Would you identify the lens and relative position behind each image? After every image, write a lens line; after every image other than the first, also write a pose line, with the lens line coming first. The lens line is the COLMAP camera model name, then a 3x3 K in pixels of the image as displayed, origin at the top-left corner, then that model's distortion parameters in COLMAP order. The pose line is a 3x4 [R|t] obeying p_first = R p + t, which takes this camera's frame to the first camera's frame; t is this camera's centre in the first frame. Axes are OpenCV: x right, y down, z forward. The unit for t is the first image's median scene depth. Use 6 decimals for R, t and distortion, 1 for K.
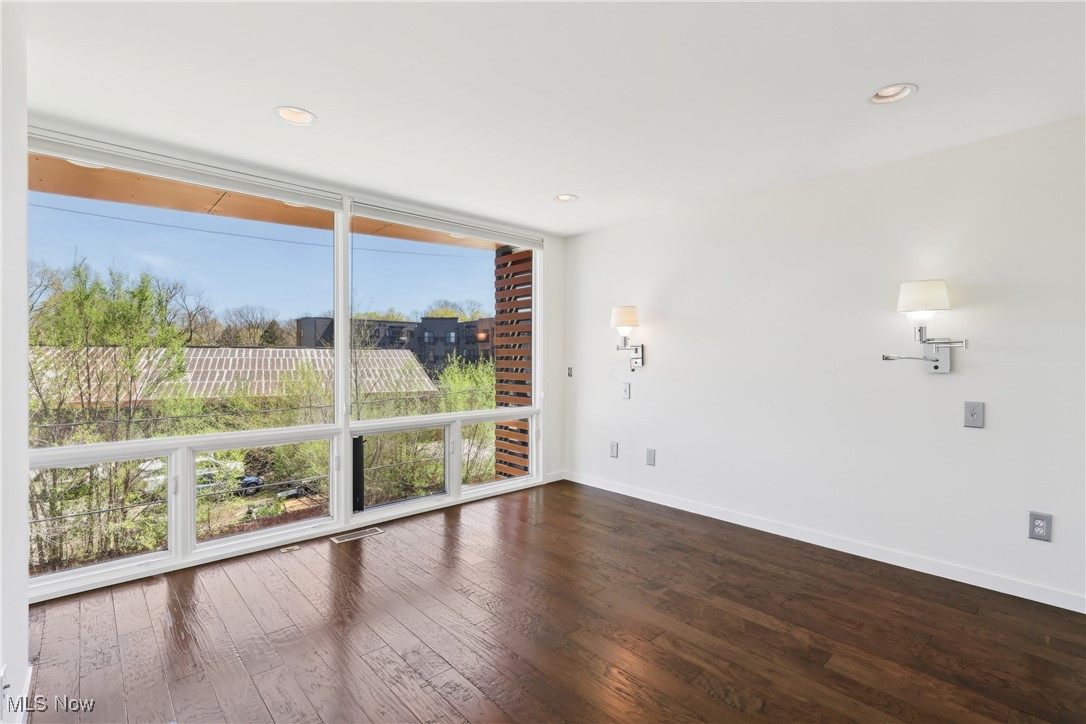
lens RADIAL K [[515.2, 0, 543.0], [0, 515.2, 362.0], [0, 0, 1]] dist [0.001340, 0.000078]
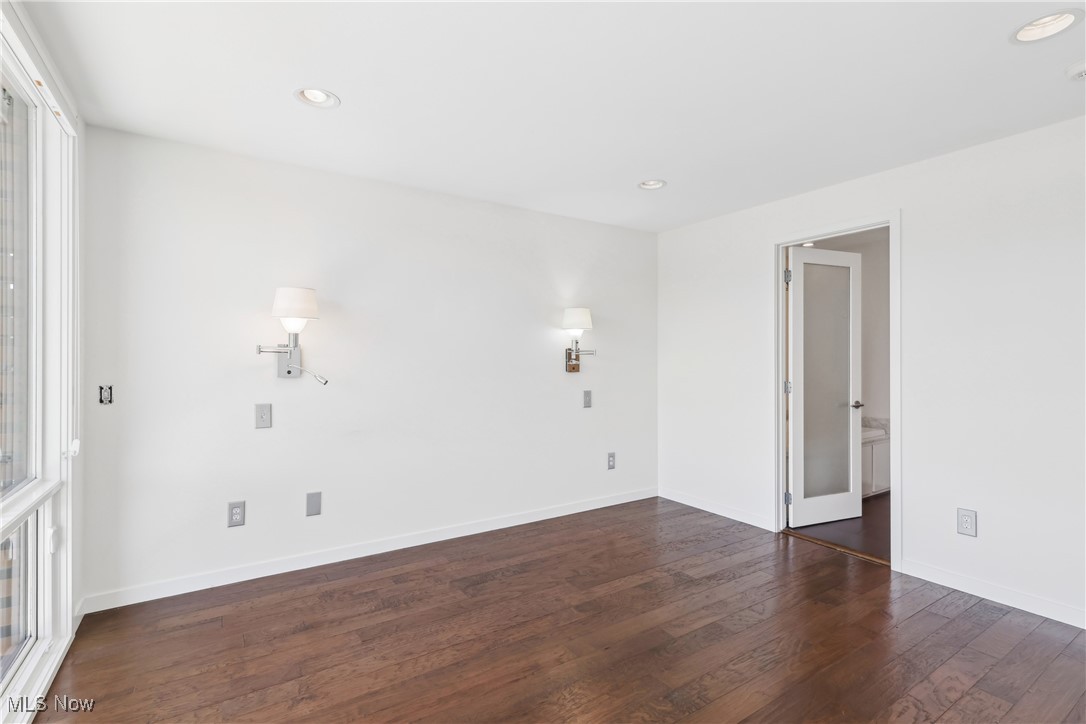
lens RADIAL K [[515.2, 0, 543.0], [0, 515.2, 362.0], [0, 0, 1]] dist [0.001340, 0.000078]
pose [[0.150327, -0.007510, 0.988608, -0.604970], [0.013692, 0.999891, 0.005514, -0.015181], [-0.988542, 0.012707, 0.150413, 0.782746]]
